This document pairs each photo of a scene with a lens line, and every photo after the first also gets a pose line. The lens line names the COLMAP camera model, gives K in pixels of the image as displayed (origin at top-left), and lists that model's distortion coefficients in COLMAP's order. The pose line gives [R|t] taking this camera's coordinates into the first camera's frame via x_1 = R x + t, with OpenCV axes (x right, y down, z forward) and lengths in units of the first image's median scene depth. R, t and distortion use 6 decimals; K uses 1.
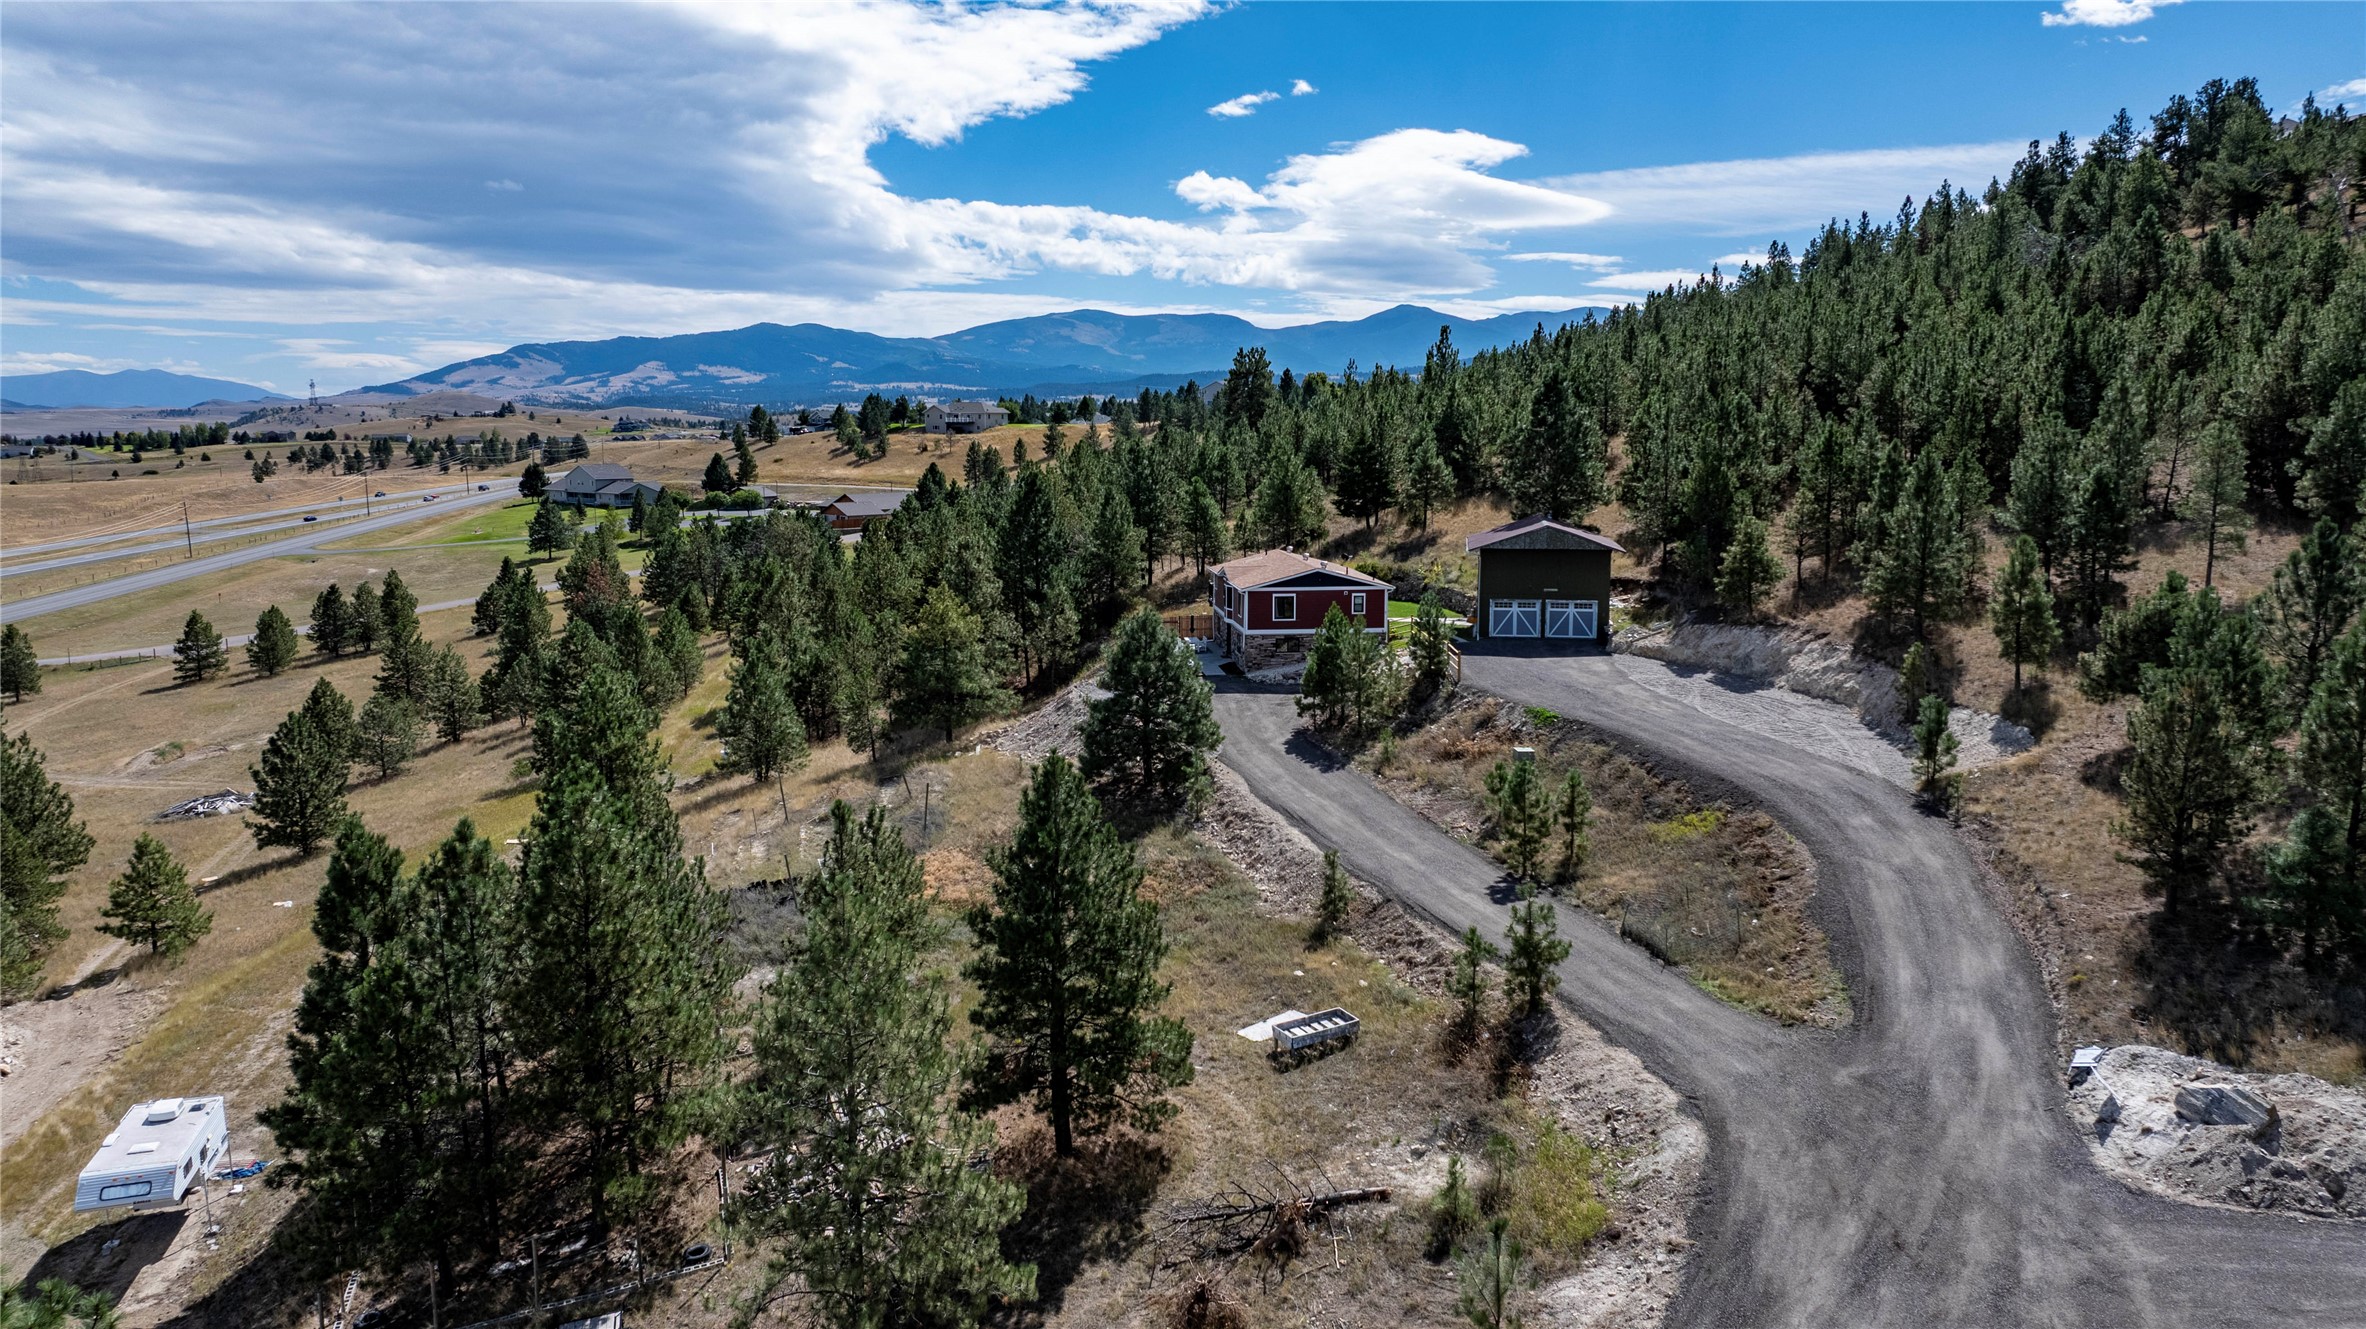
lens RADIAL K [[1675.3, 0, 1190.0], [0, 1675.3, 648.9], [0, 0, 1]] dist [-0.046822, 0.055057]
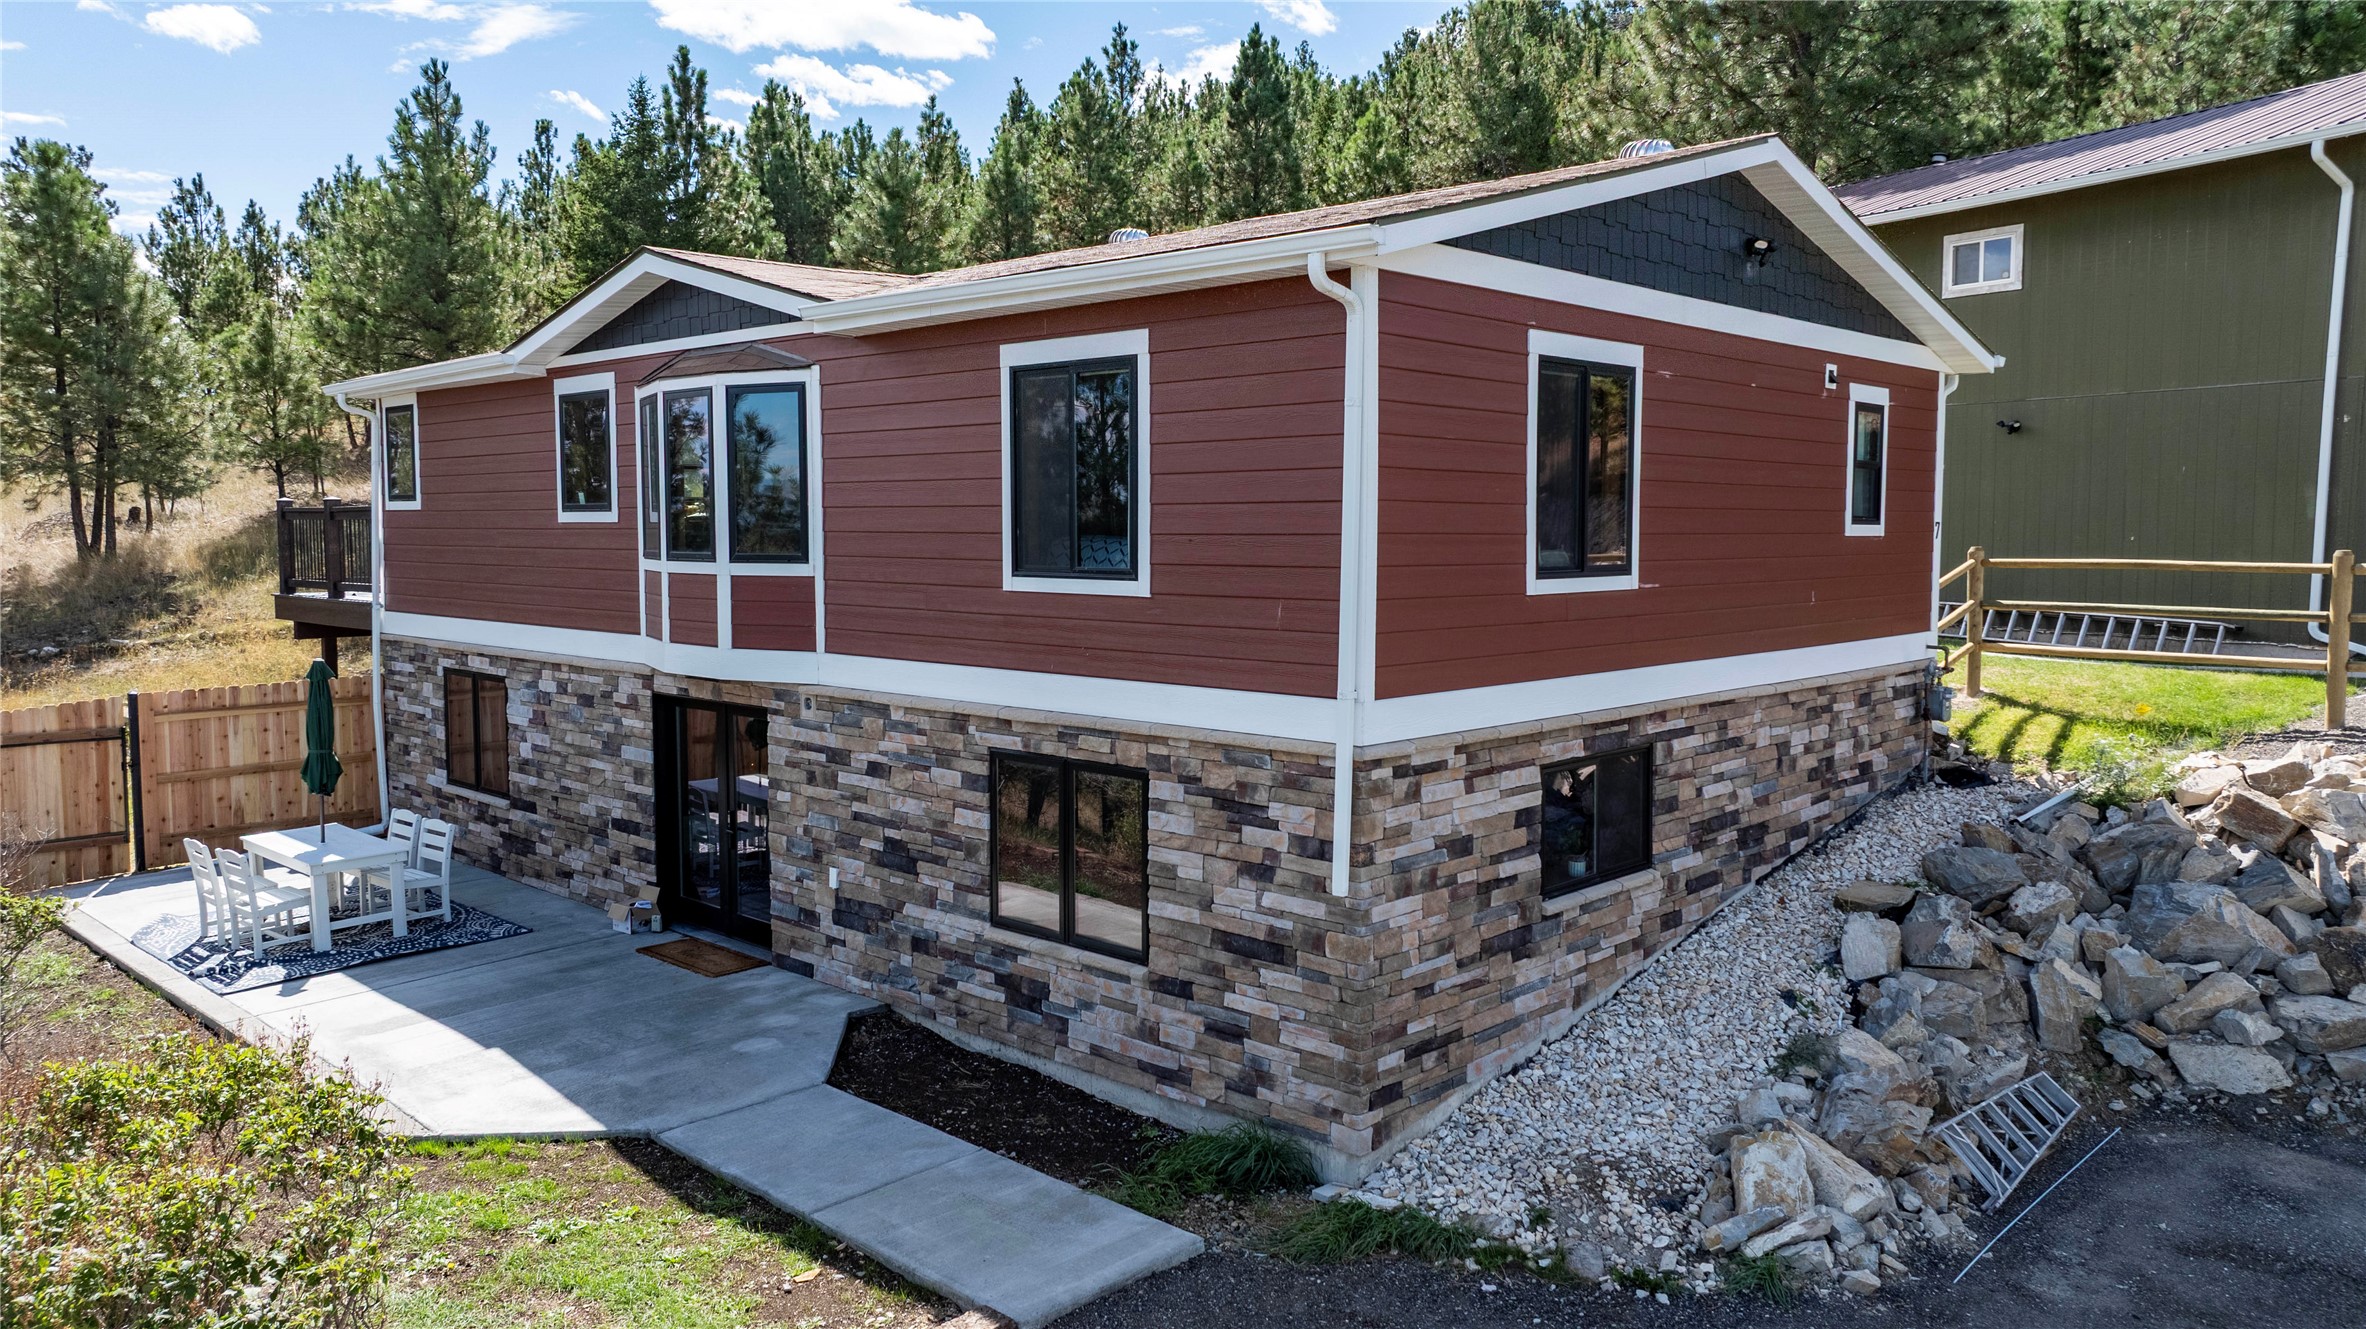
lens RADIAL K [[1664.7, 0, 1193.4], [0, 1664.7, 661.4], [0, 0, 1]] dist [-0.014825, -0.006983]
pose [[0.772282, -0.051866, 0.633159, -0.031131], [0.085965, 0.996027, -0.023263, -0.012093], [-0.629436, 0.072395, 0.773672, 0.931559]]
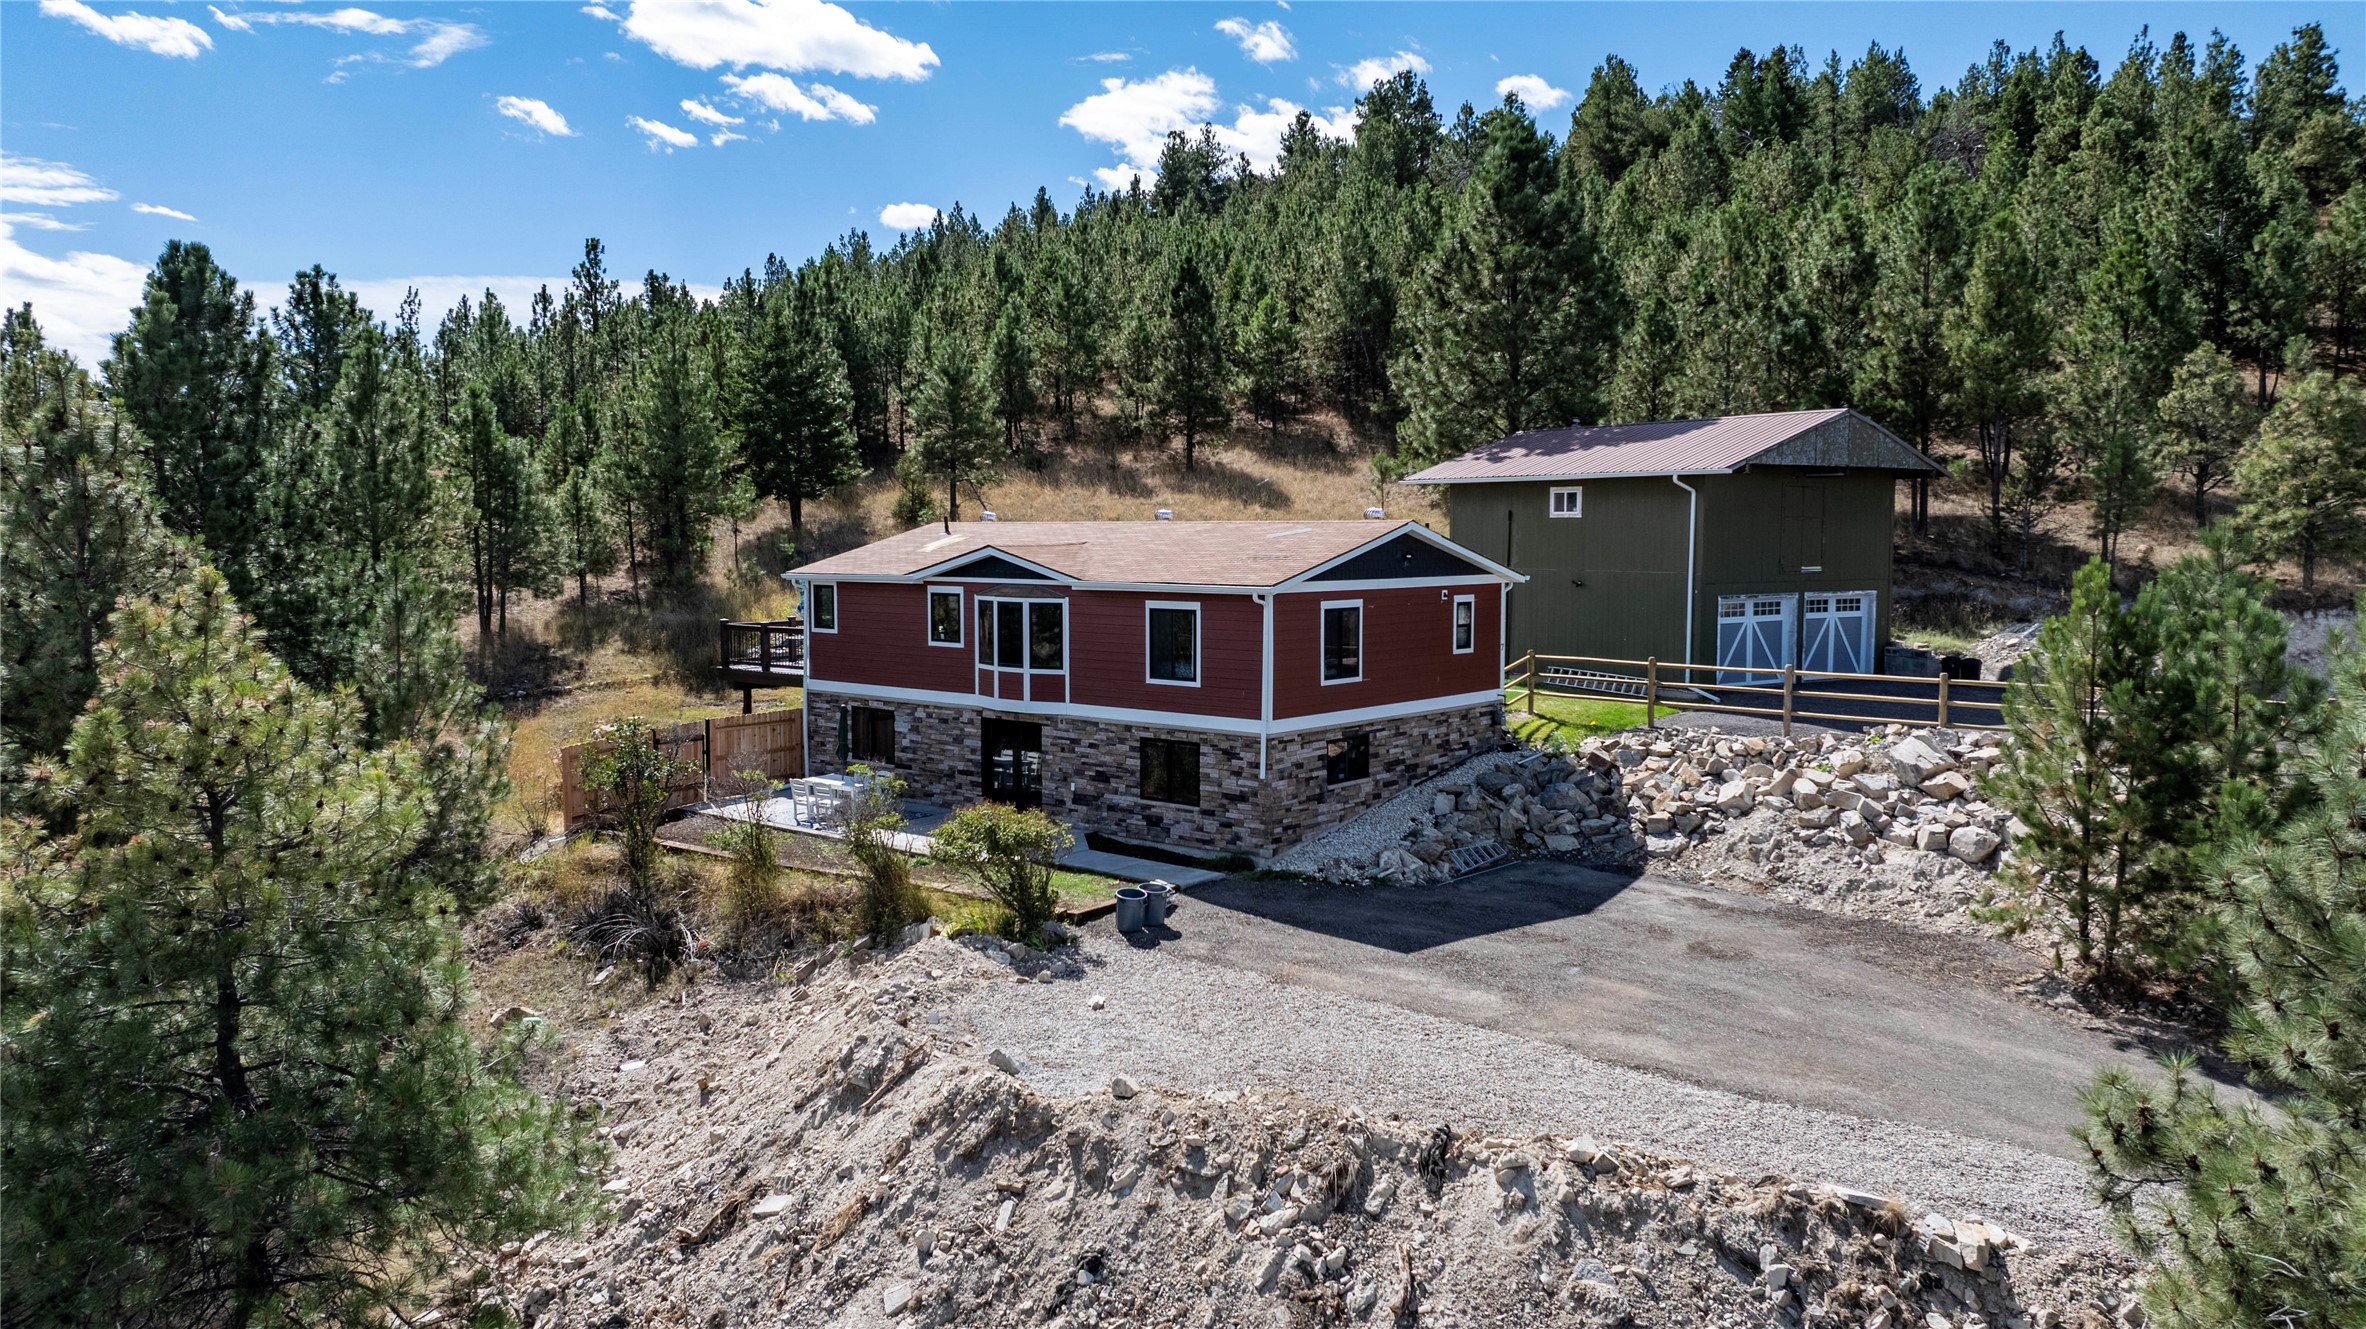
lens RADIAL K [[1664.7, 0, 1193.4], [0, 1664.7, 661.4], [0, 0, 1]] dist [-0.014825, -0.006983]
pose [[0.732405, -0.052074, 0.678875, -0.183584], [0.092087, 0.995486, -0.022989, -0.016365], [-0.674613, 0.079353, 0.733894, 0.780466]]
